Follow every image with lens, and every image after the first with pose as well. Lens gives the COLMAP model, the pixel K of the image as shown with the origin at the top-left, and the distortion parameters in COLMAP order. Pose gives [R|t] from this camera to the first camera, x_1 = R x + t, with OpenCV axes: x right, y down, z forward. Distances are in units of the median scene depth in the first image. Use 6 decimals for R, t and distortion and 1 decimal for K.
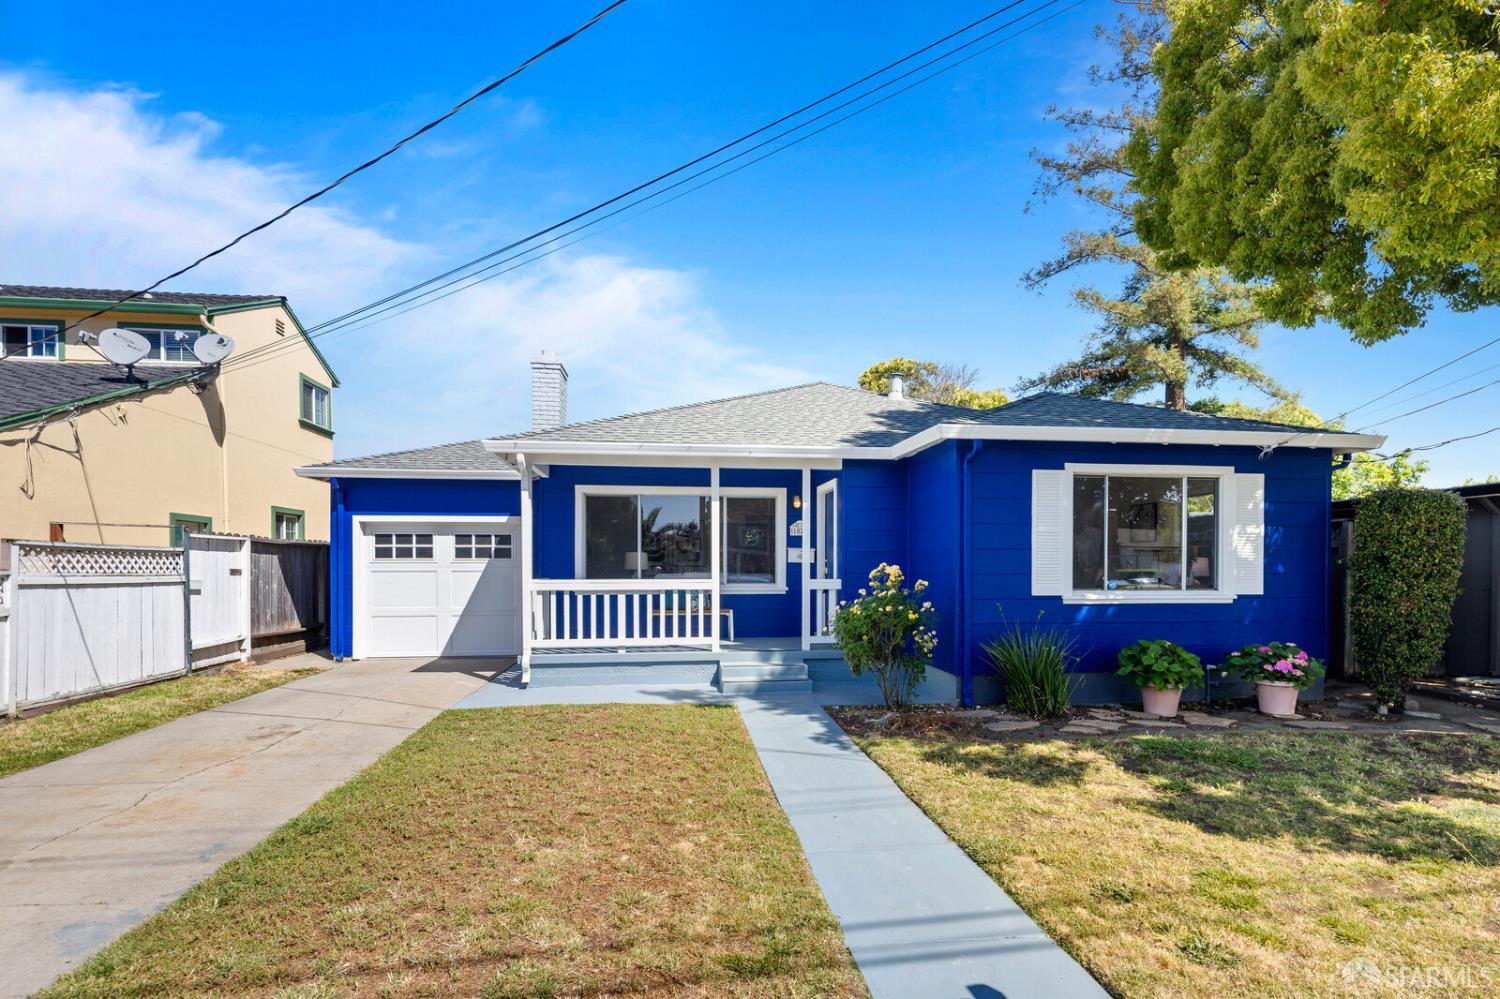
lens RADIAL K [[726.9, 0, 750.6], [0, 726.9, 577.4], [0, 0, 1]] dist [0.003235, -0.000165]
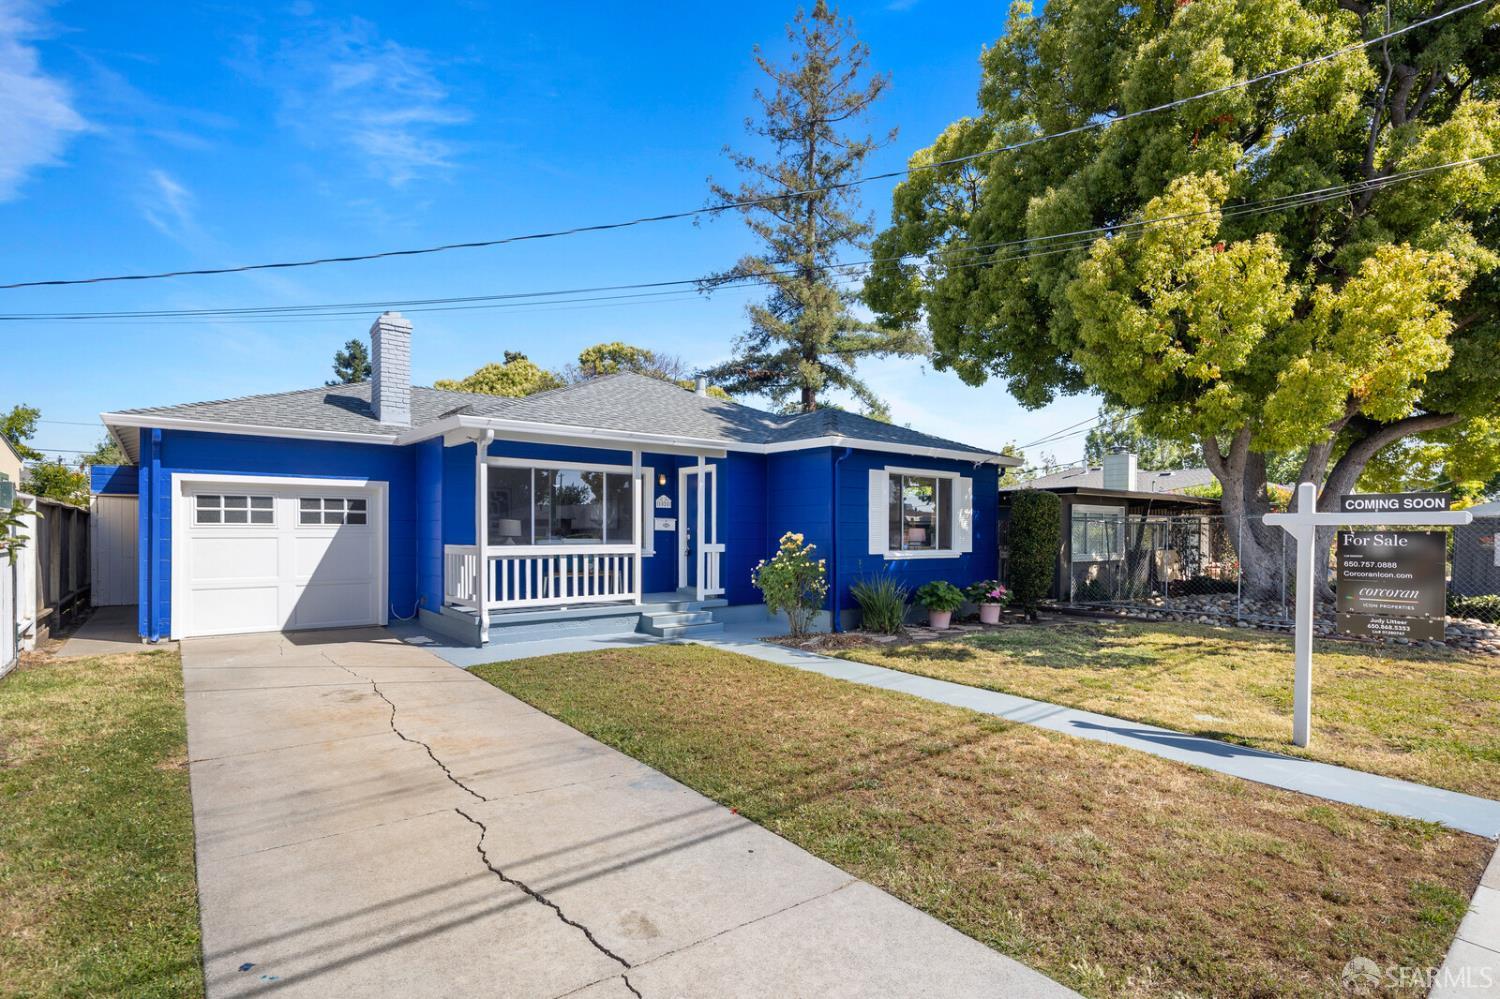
lens RADIAL K [[726.9, 0, 766.2], [0, 726.9, 541.7], [0, 0, 1]] dist [0.003235, -0.000165]
pose [[0.849365, -0.003409, 0.527795, -0.500779], [0.003857, 0.999993, 0.000251, -0.001596], [-0.527792, 0.001823, 0.849372, -0.127805]]
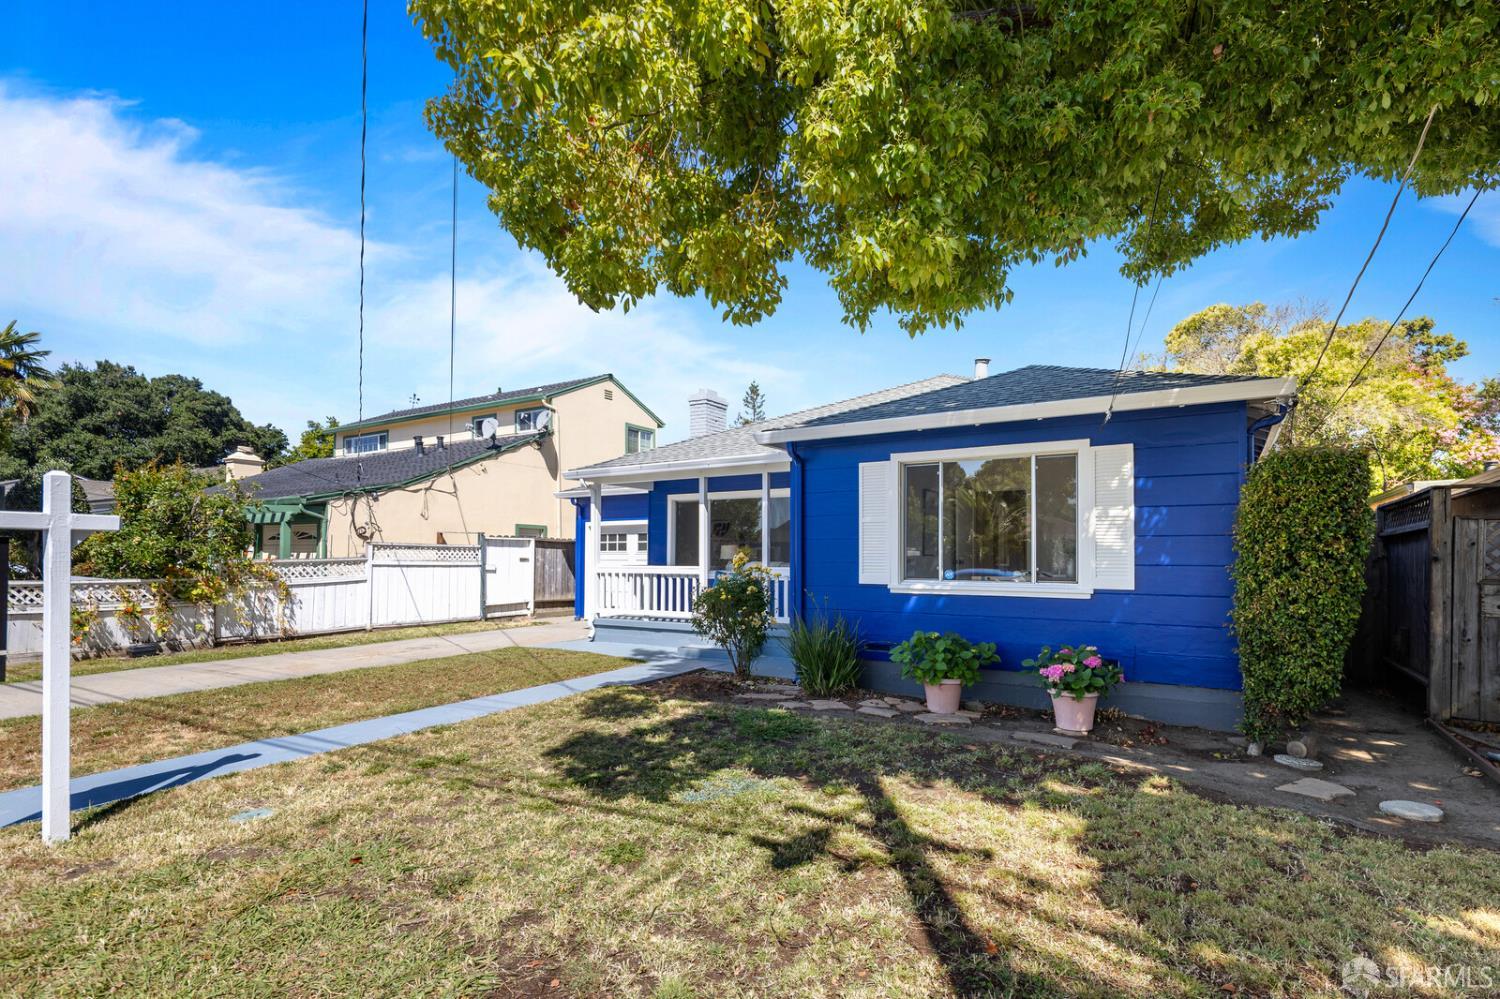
lens RADIAL K [[726.9, 0, 752.5], [0, 726.9, 556.2], [0, 0, 1]] dist [0.003235, -0.000165]
pose [[0.774594, 0.000056, -0.632459, 0.815580], [-0.012483, 0.999807, -0.015200, 0.002889], [0.632336, 0.019668, 0.774444, 0.082992]]
